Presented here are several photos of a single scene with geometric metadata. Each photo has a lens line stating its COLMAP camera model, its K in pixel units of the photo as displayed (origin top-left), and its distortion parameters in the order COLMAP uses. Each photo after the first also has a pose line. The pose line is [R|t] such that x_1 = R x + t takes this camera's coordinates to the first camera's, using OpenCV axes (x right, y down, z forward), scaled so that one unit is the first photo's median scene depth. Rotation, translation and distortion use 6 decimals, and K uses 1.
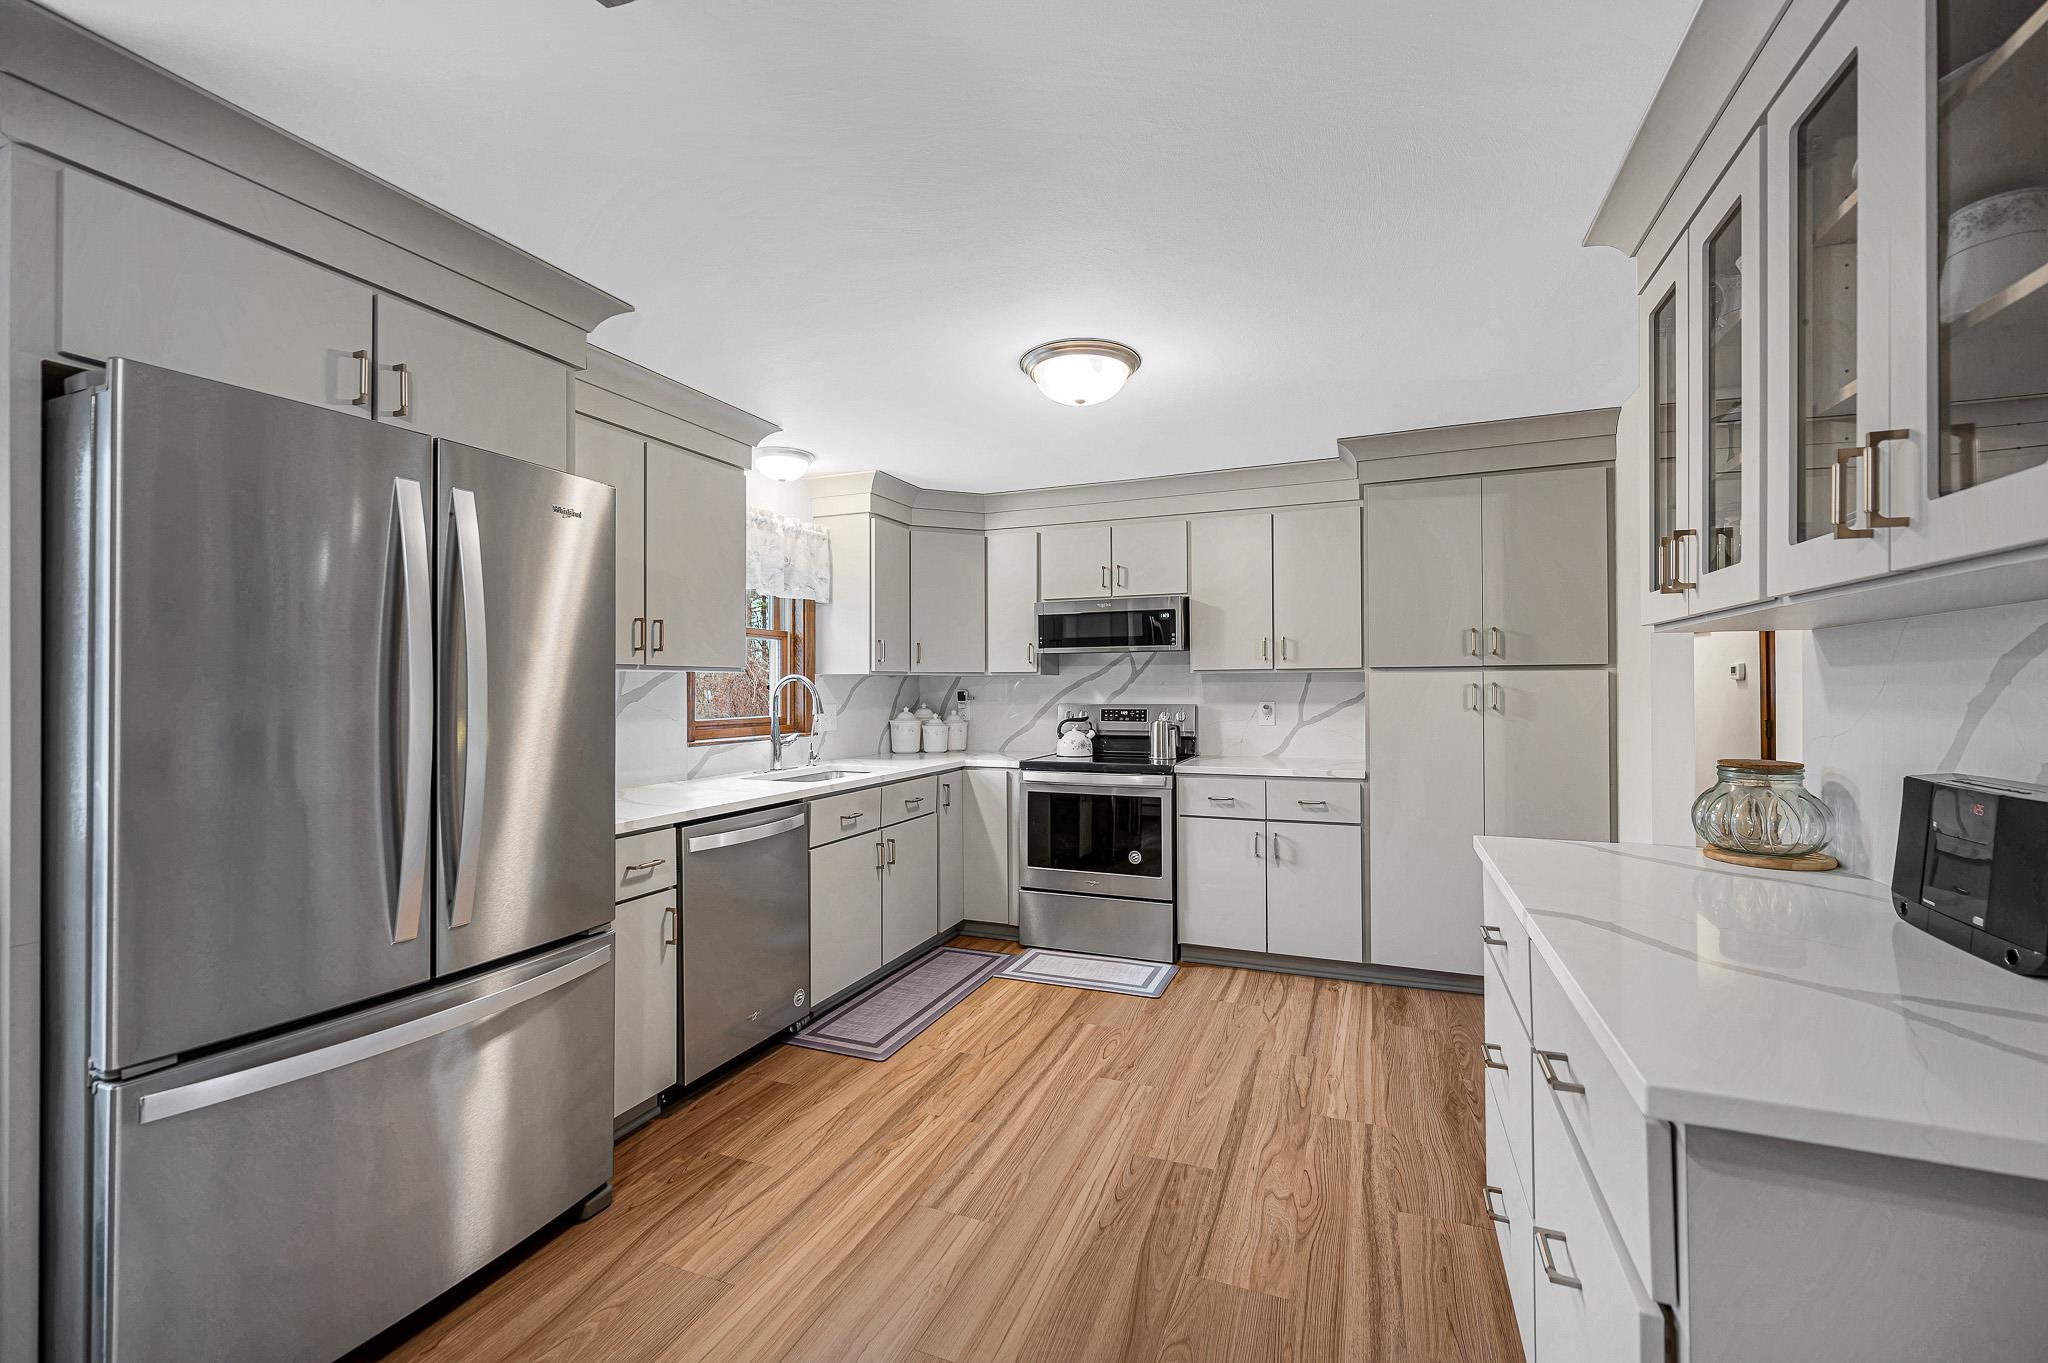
lens RADIAL K [[839.6, 0, 1027.3], [0, 839.6, 694.2], [0, 0, 1]] dist [-0.000505, -0.000183]
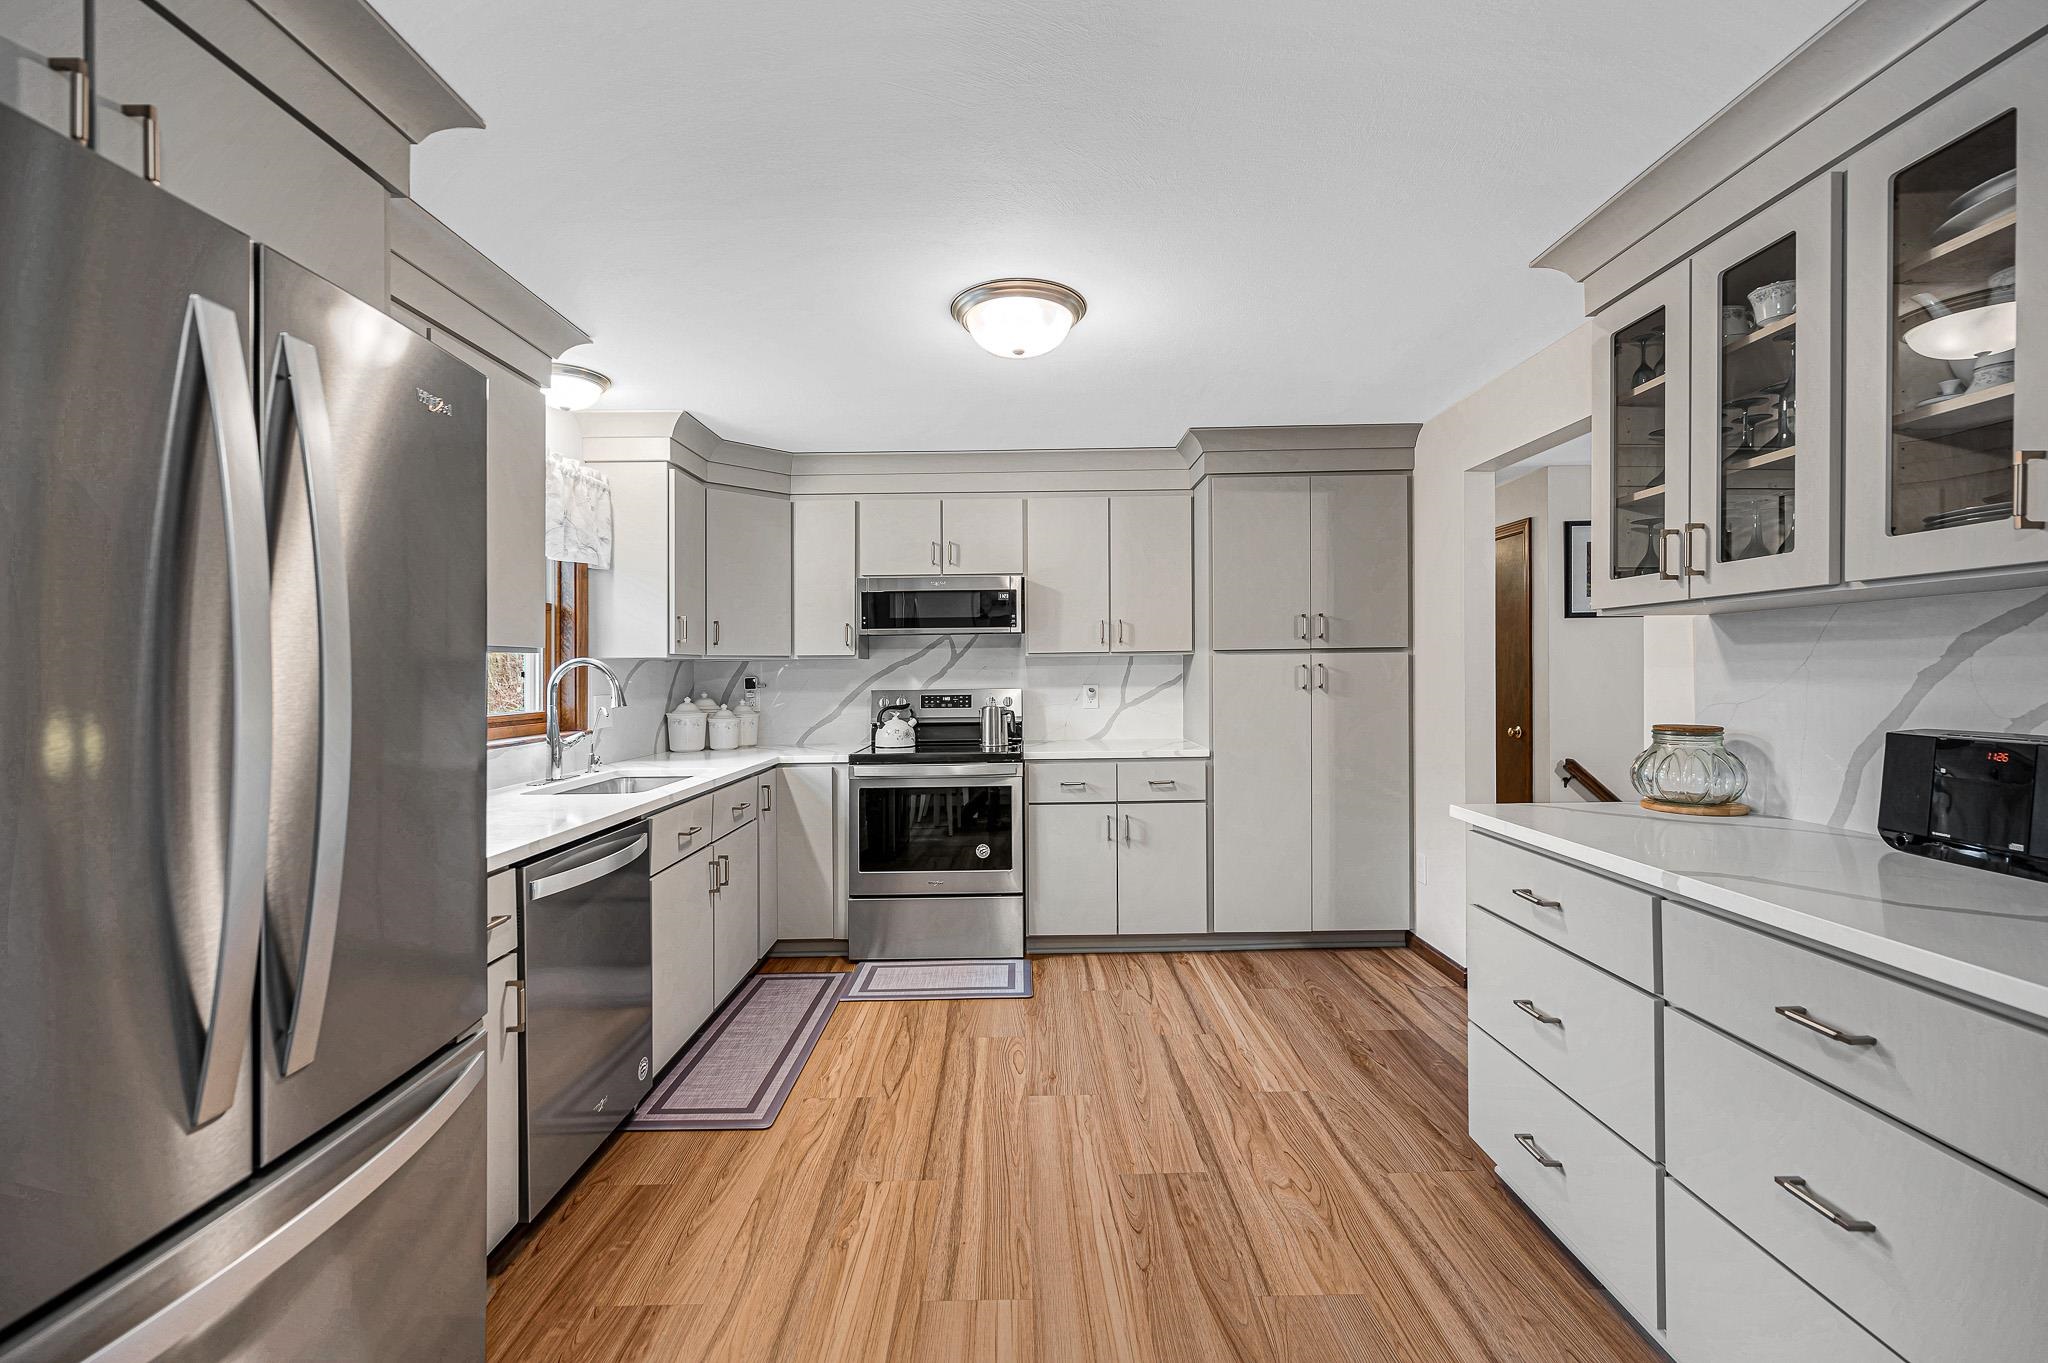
lens RADIAL K [[839.6, 0, 1035.2], [0, 839.6, 681.1], [0, 0, 1]] dist [-0.000505, -0.000183]
pose [[0.925690, -0.012008, 0.378091, -0.205361], [0.011911, 0.999926, 0.002594, 0.001629], [-0.378095, 0.002103, 0.925765, 0.123672]]
